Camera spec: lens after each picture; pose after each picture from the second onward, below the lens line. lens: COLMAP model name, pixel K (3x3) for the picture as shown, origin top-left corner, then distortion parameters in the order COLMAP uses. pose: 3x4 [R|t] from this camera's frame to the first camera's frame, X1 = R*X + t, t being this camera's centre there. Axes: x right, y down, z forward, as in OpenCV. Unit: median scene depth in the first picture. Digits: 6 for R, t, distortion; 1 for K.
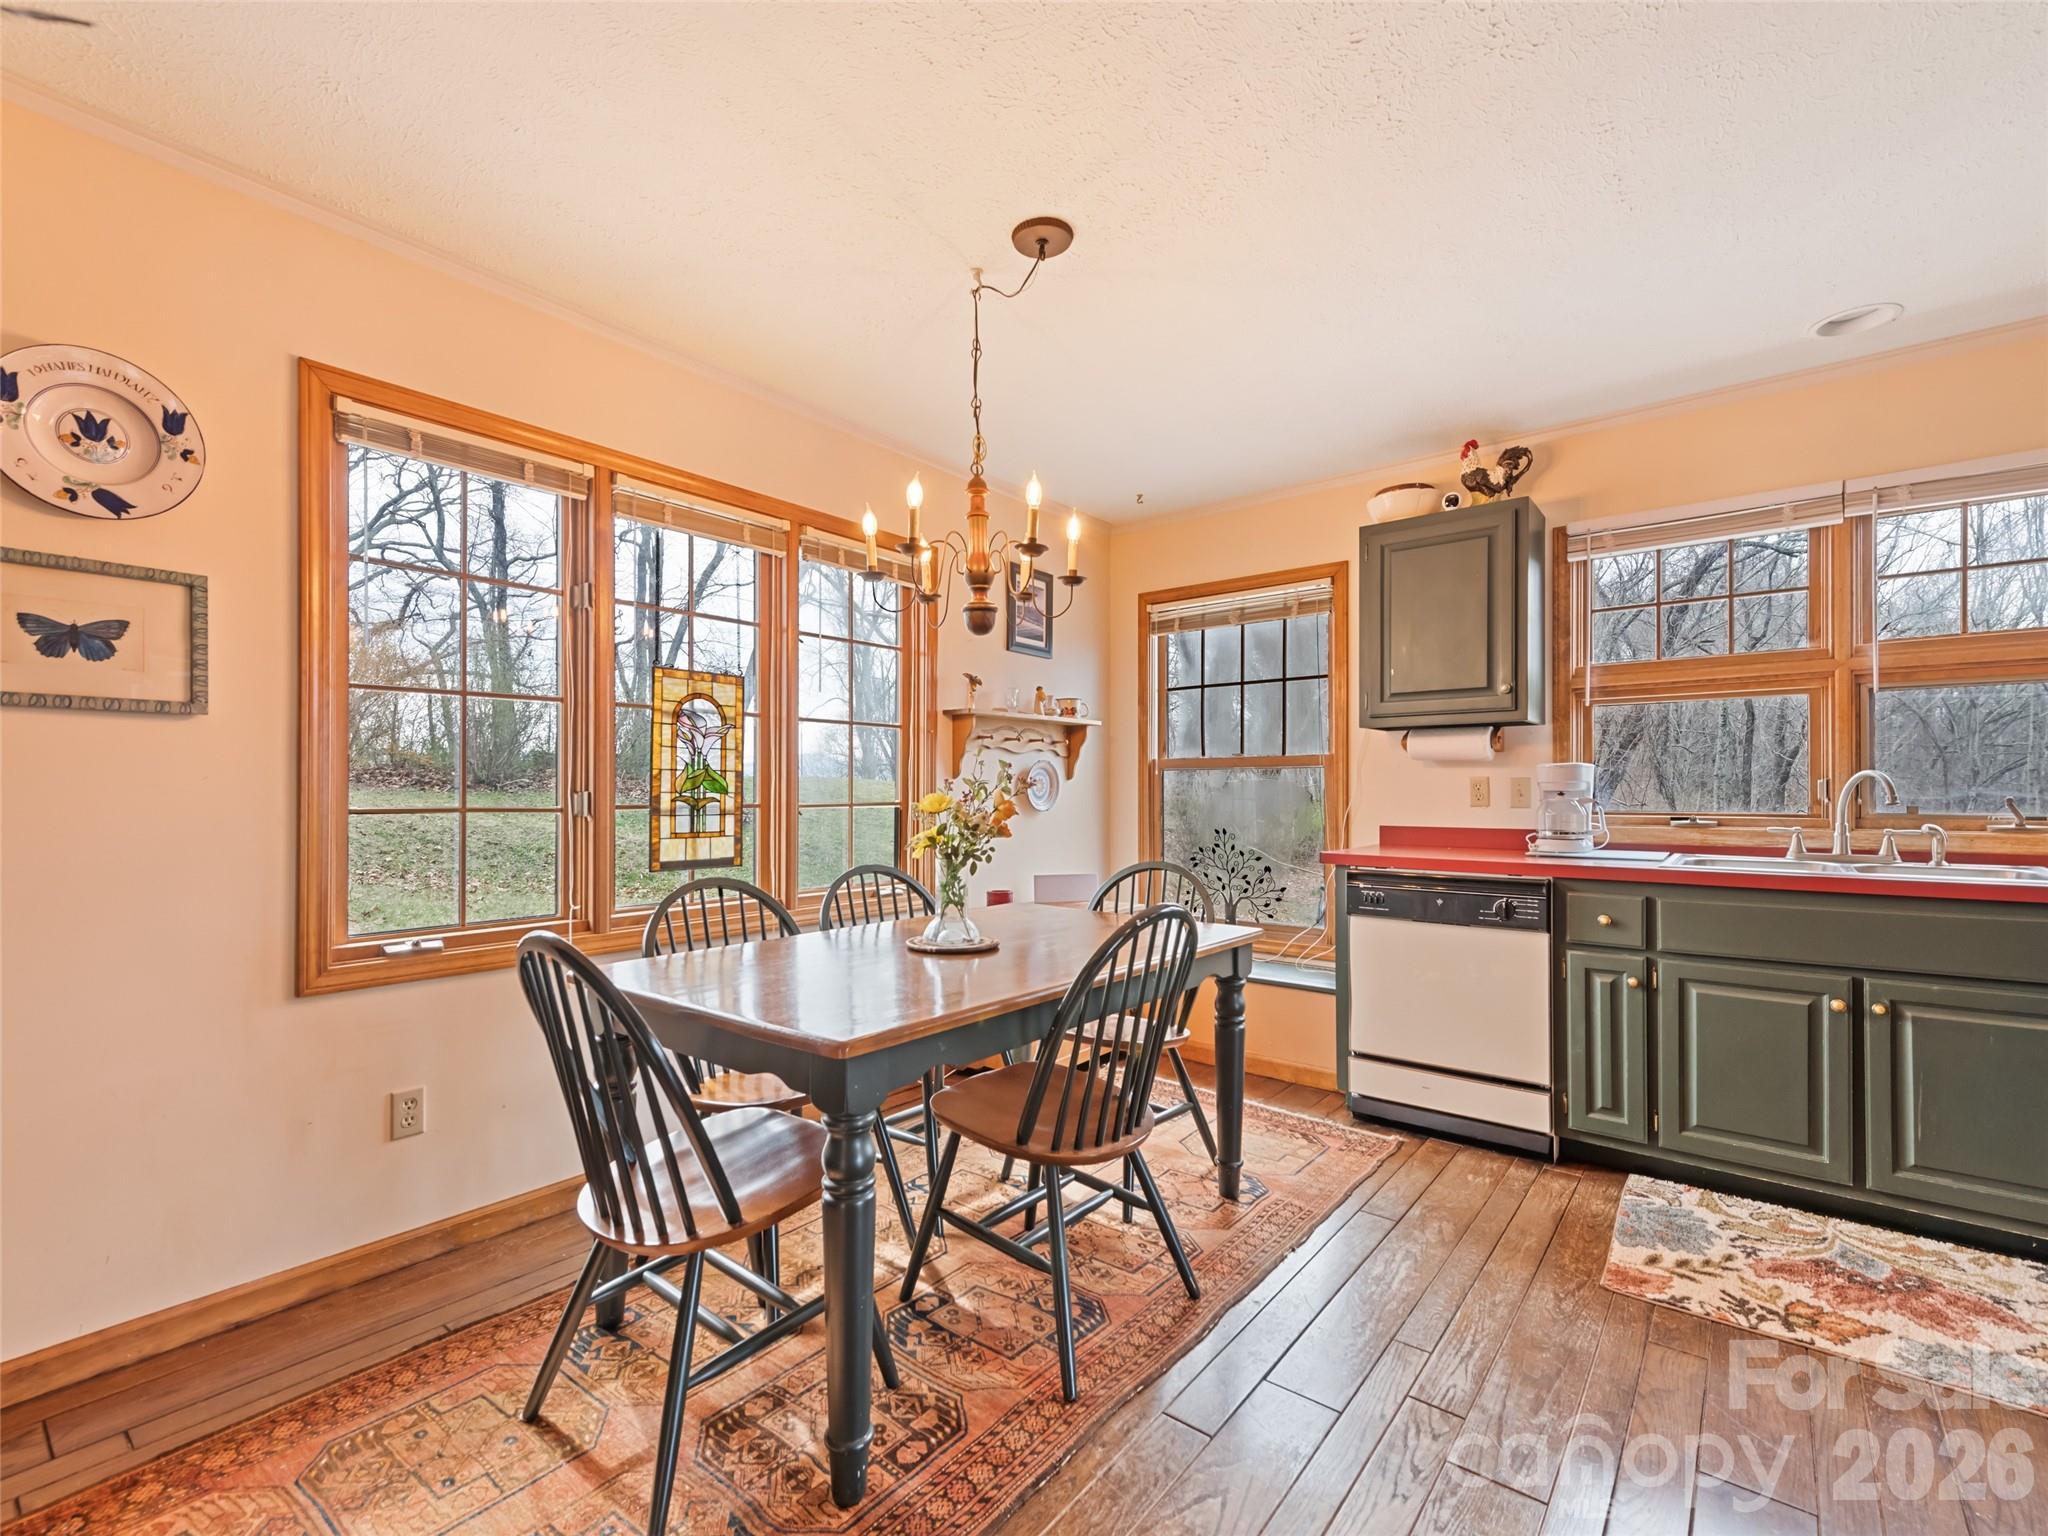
lens RADIAL K [[906.9, 0, 1025.3], [0, 906.9, 788.8], [0, 0, 1]] dist [0.017169, -0.005945]
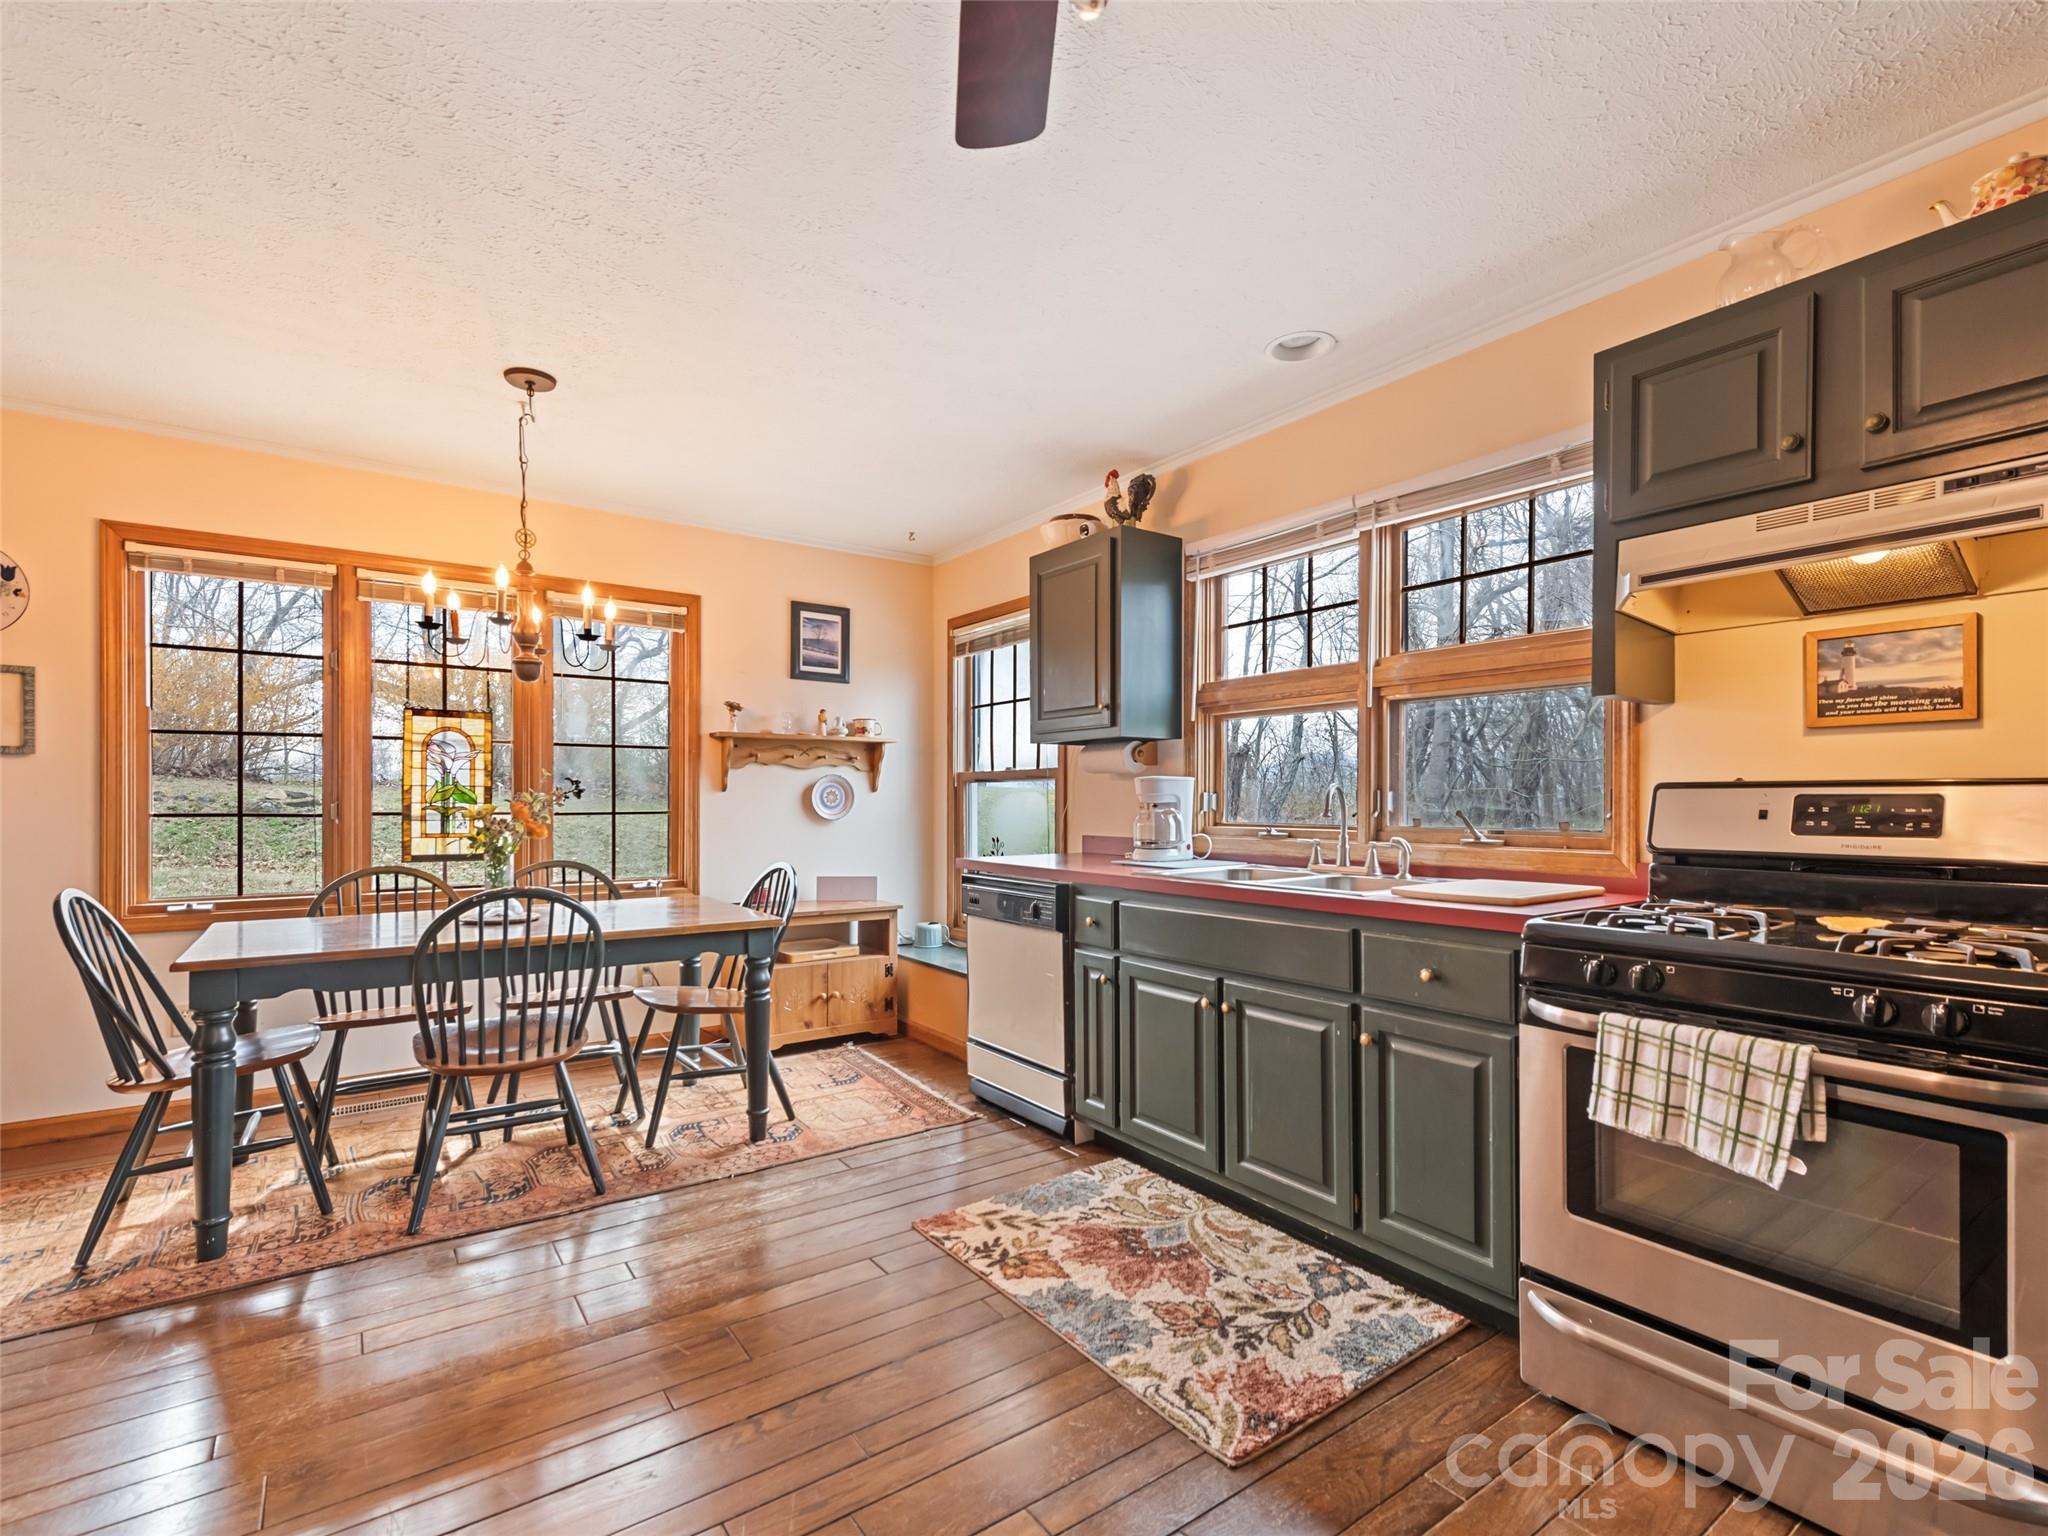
lens RADIAL K [[943.8, 0, 1030.5], [0, 943.8, 803.4], [0, 0, 1]] dist [0.010012, -0.001311]
pose [[0.965284, 0.001779, -0.261195, 0.846214], [-0.000271, 0.999983, 0.005812, -0.003563], [0.261201, -0.005539, 0.965268, -0.102098]]
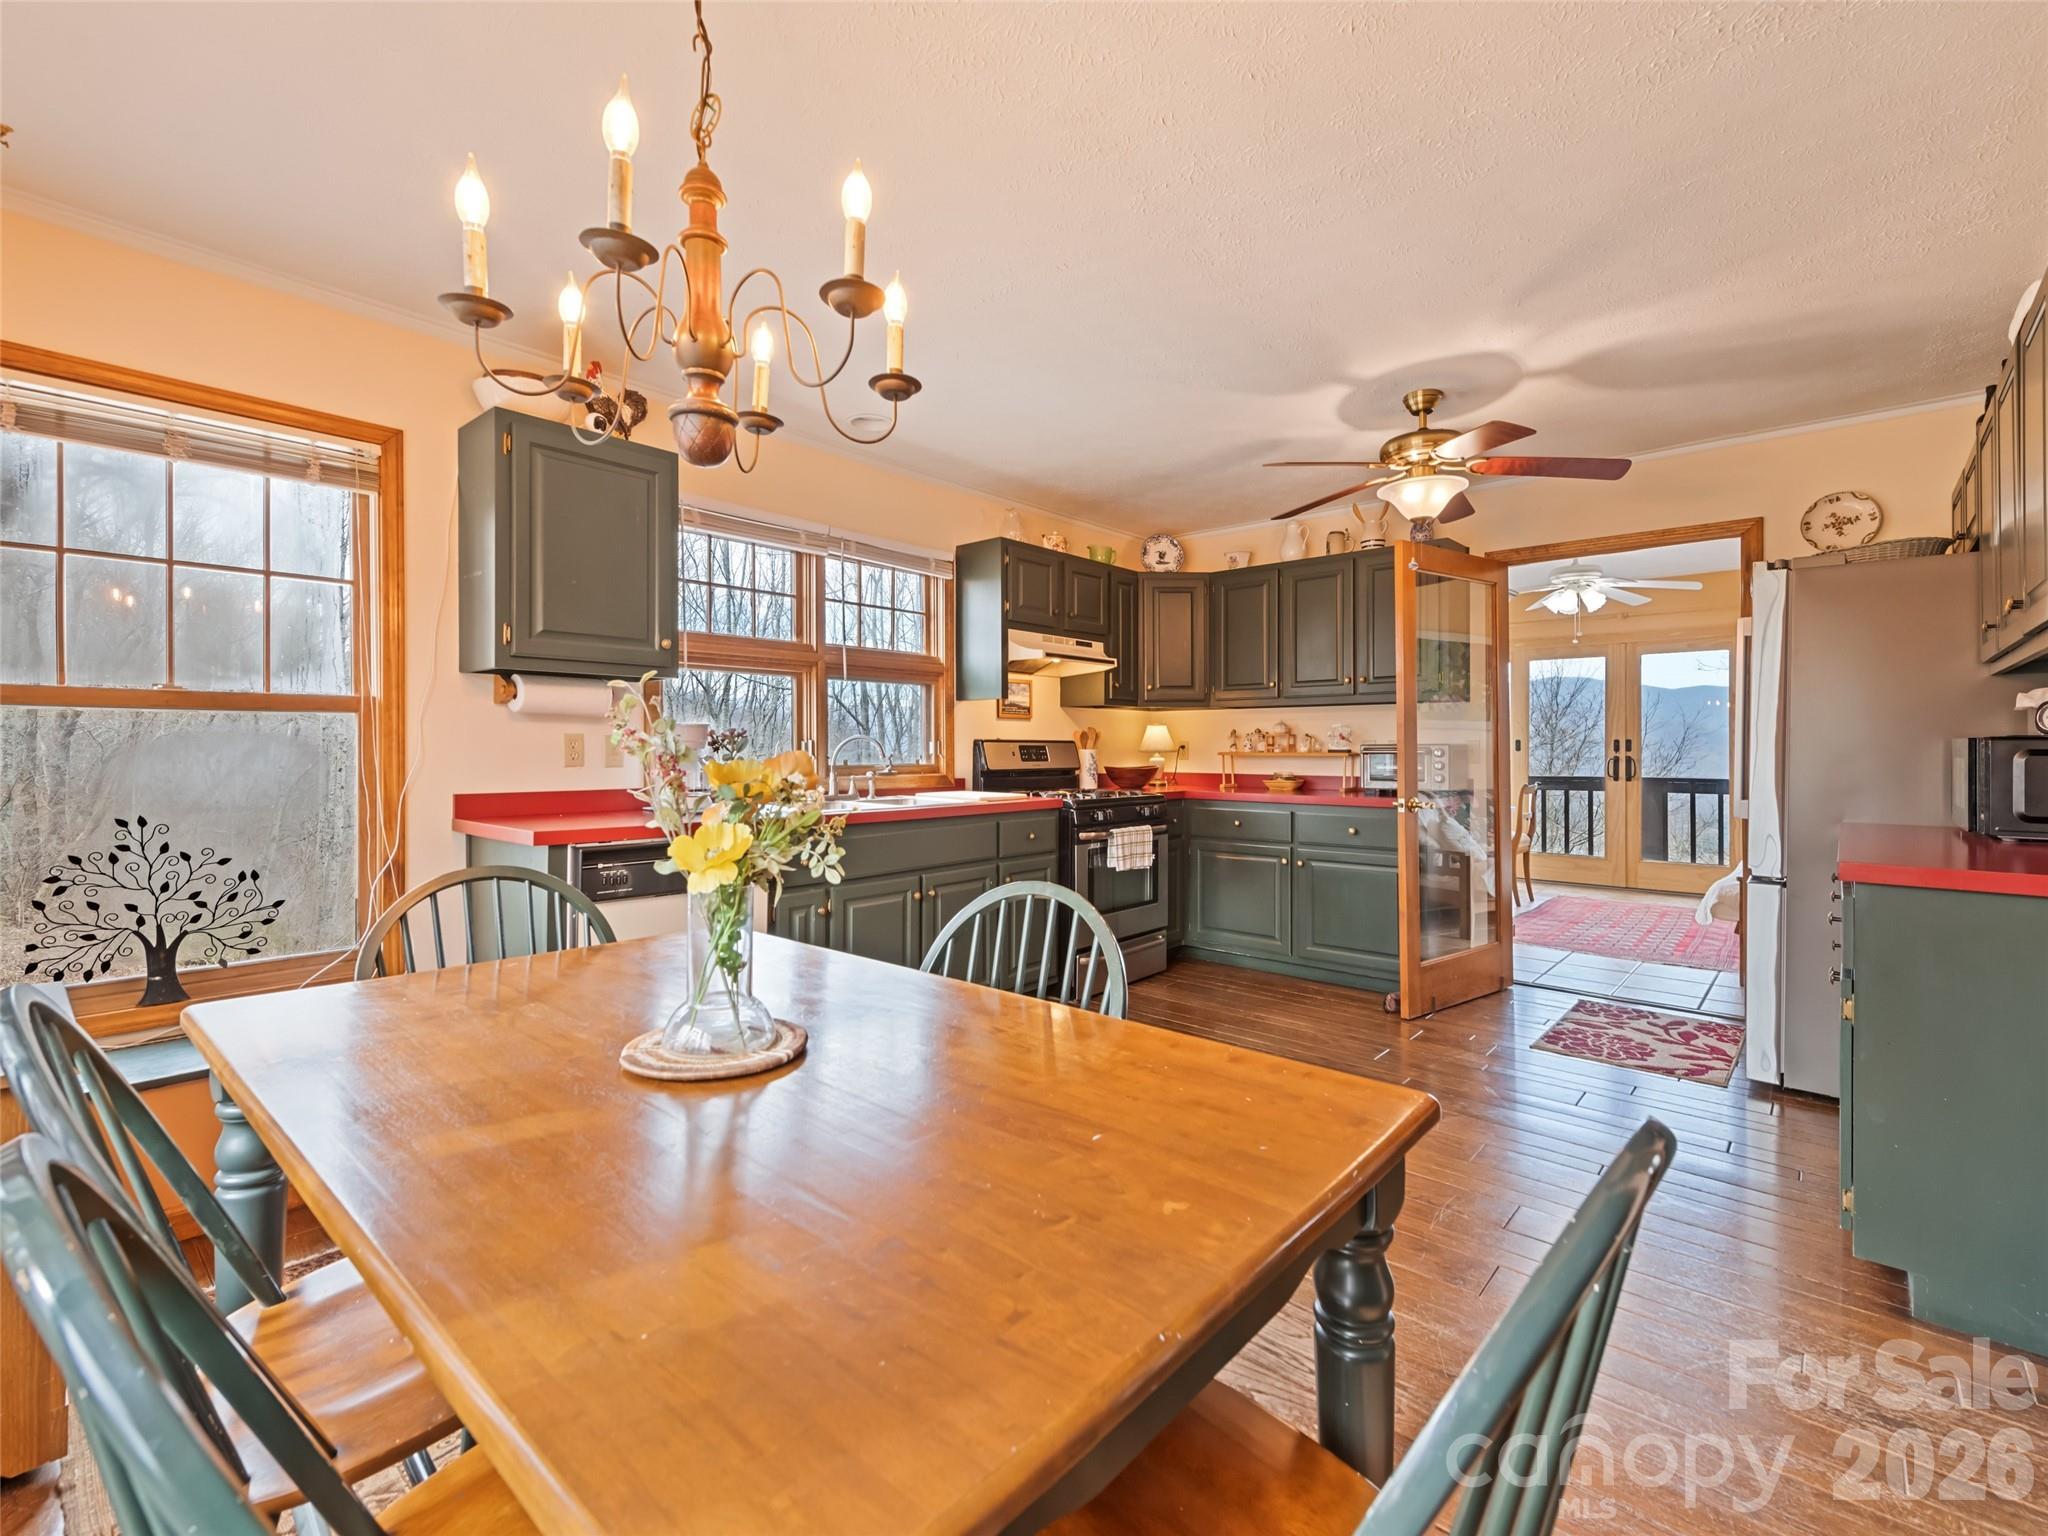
lens RADIAL K [[916.2, 0, 1015.0], [0, 916.2, 744.5], [0, 0, 1]] dist [0.014307, -0.000131]
pose [[0.048071, 0.003577, 0.998838, -0.495250], [-0.005800, 0.999978, -0.003302, -0.002097], [-0.998827, -0.005635, 0.048091, 0.668549]]
